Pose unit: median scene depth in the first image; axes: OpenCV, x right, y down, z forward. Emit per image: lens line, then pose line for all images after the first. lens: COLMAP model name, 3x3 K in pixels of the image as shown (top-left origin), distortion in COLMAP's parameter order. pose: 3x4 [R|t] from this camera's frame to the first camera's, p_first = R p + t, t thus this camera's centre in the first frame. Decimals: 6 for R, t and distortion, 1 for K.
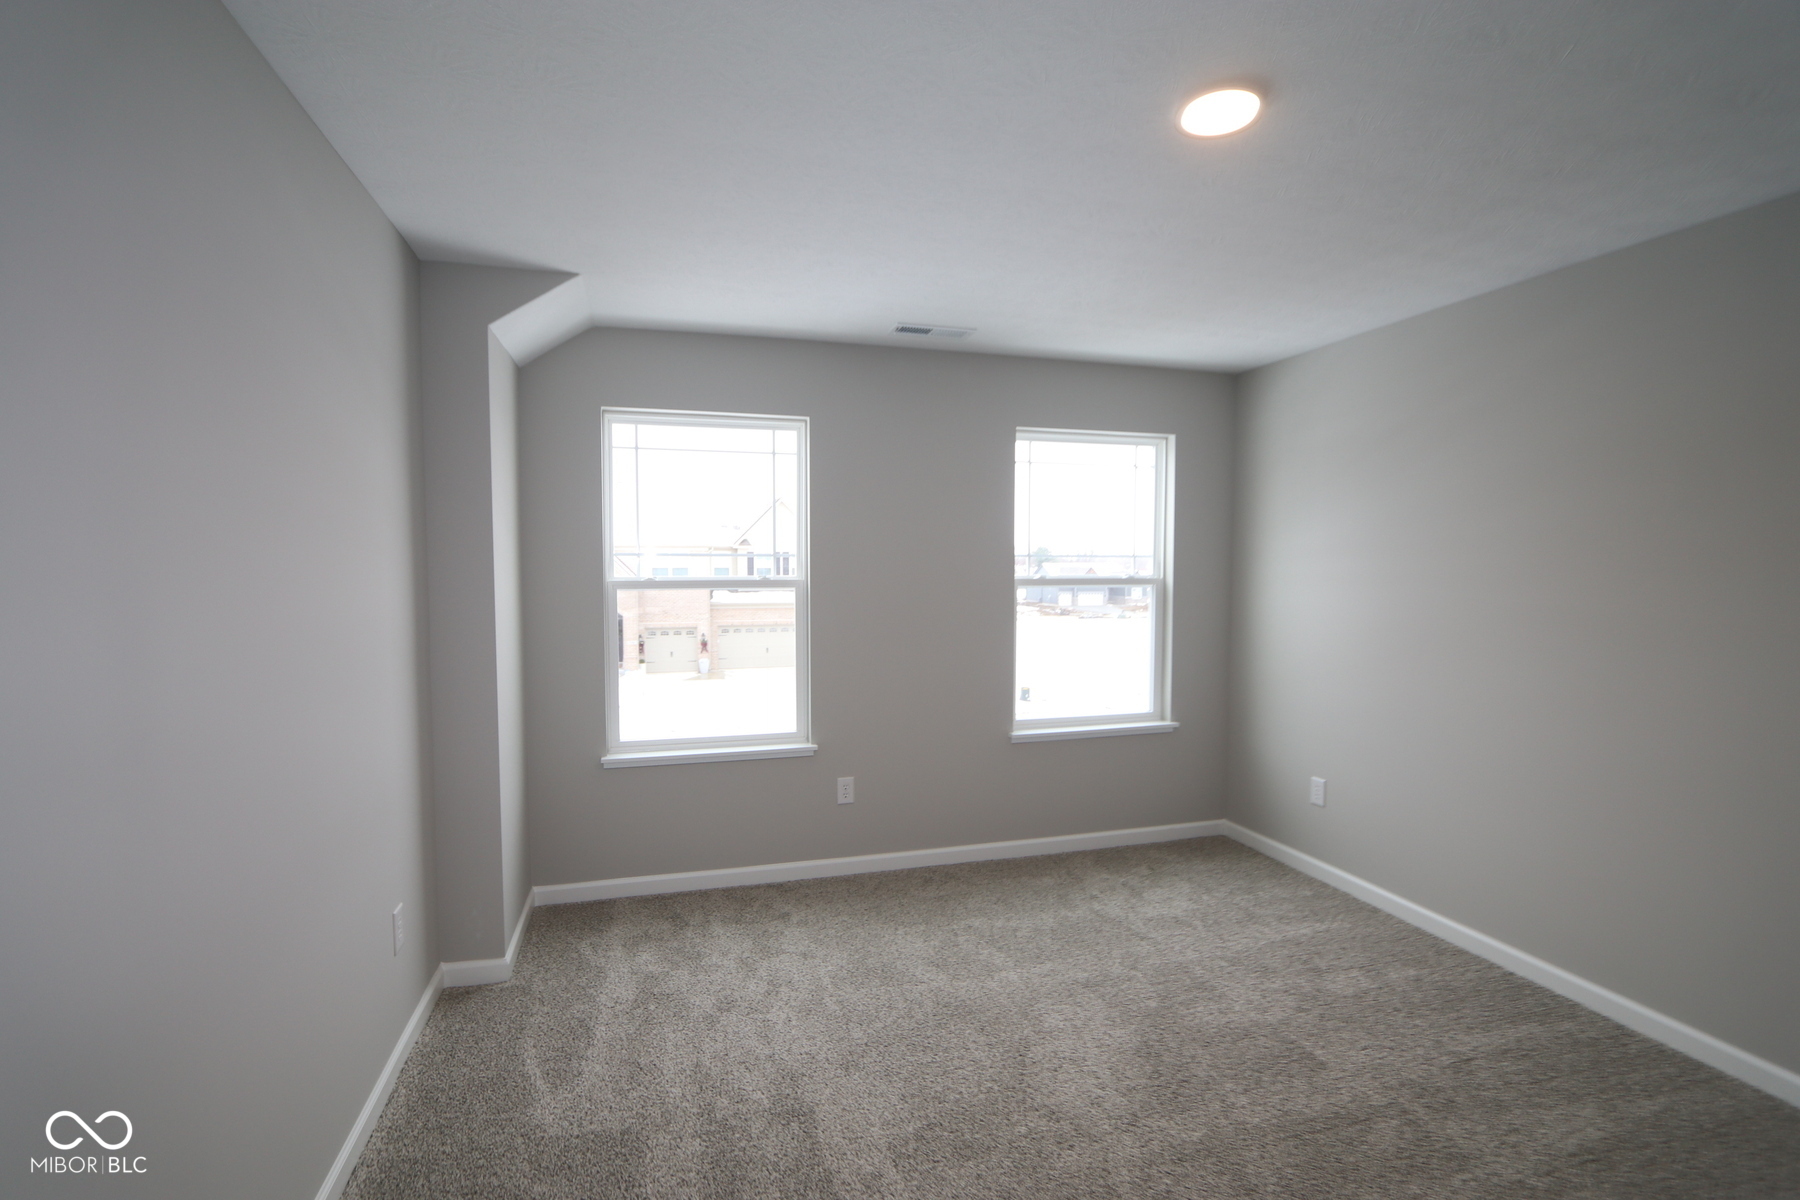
lens RADIAL K [[832.7, 0, 895.3], [0, 832.7, 611.5], [0, 0, 1]] dist [-0.009042, 0.000340]
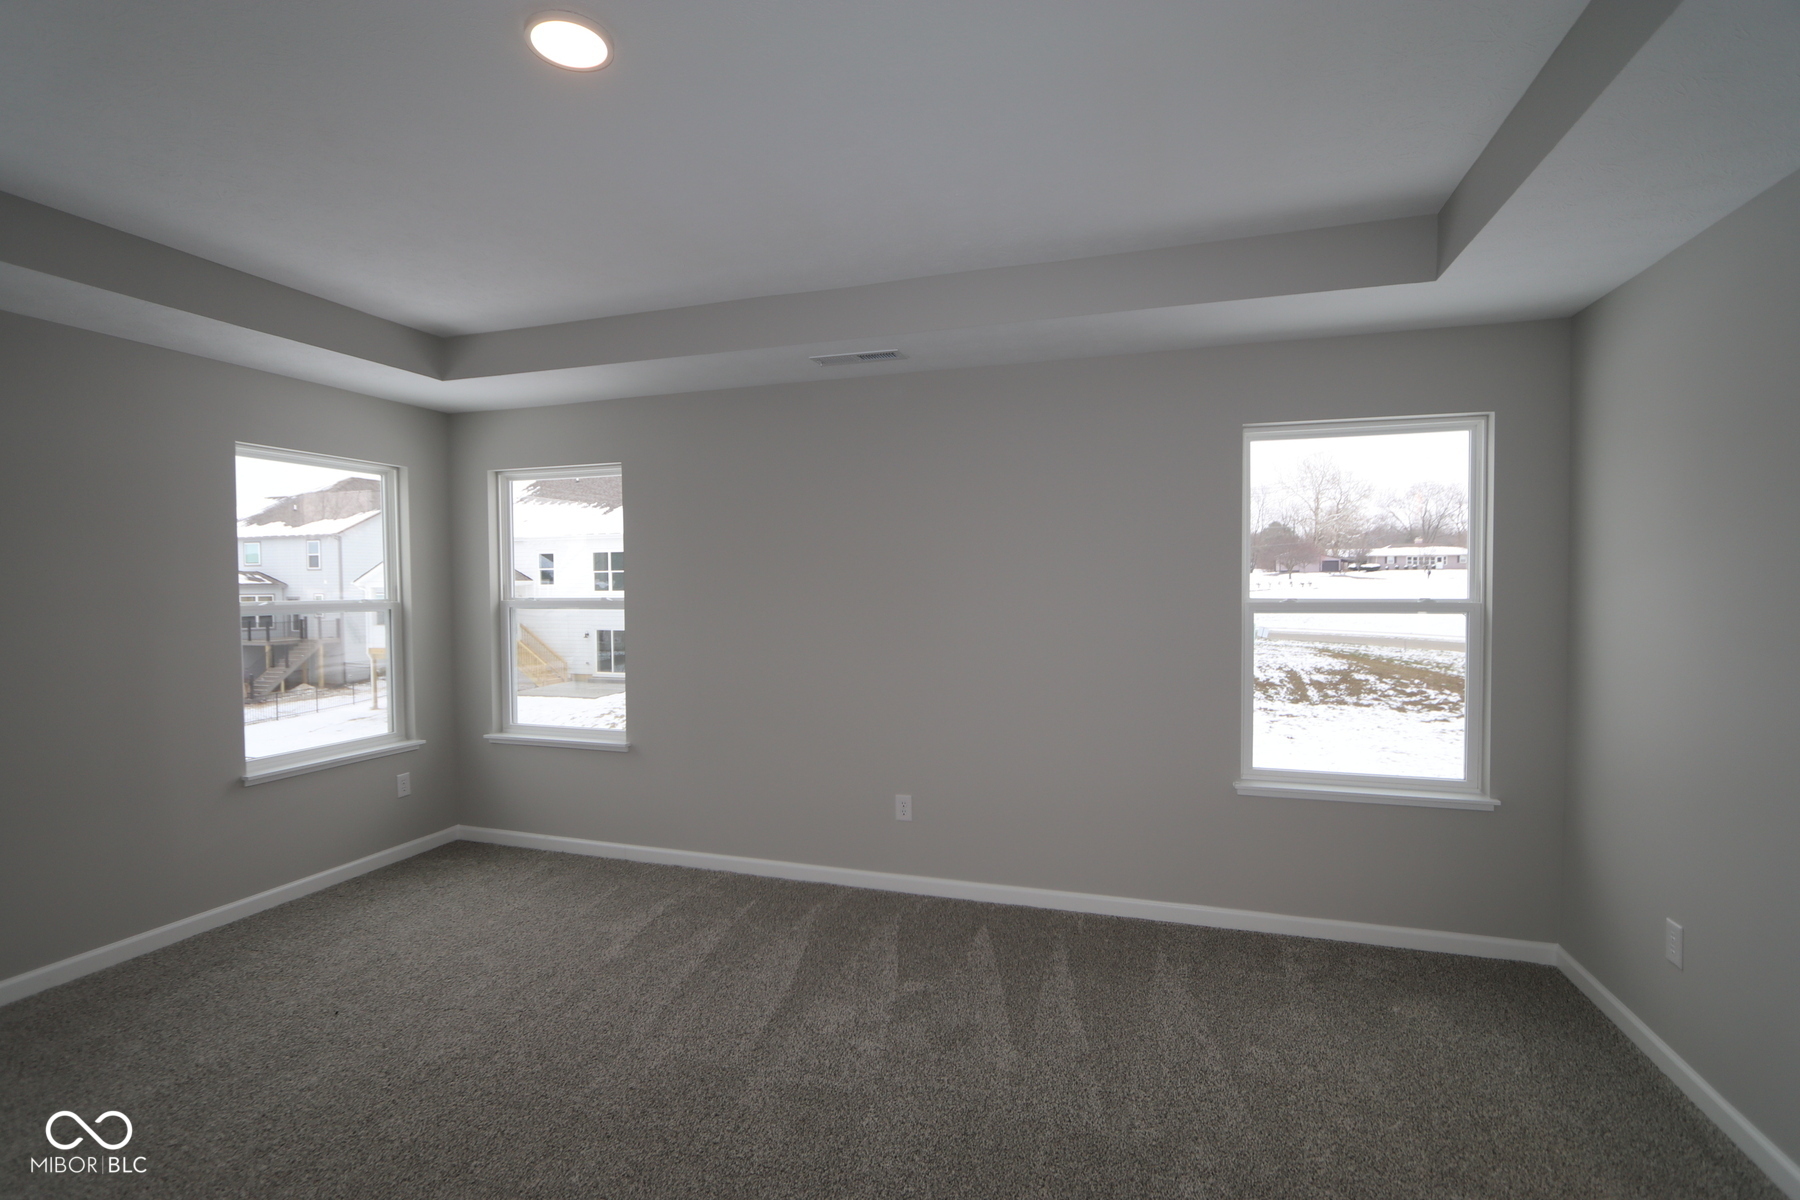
lens RADIAL K [[832.7, 0, 895.3], [0, 832.7, 611.5], [0, 0, 1]] dist [-0.009042, 0.000340]
pose [[0.824490, 0.015762, -0.565657, 0.503525], [-0.029823, 0.999433, -0.015621, -0.009081], [0.565090, 0.029749, 0.824493, 0.147196]]
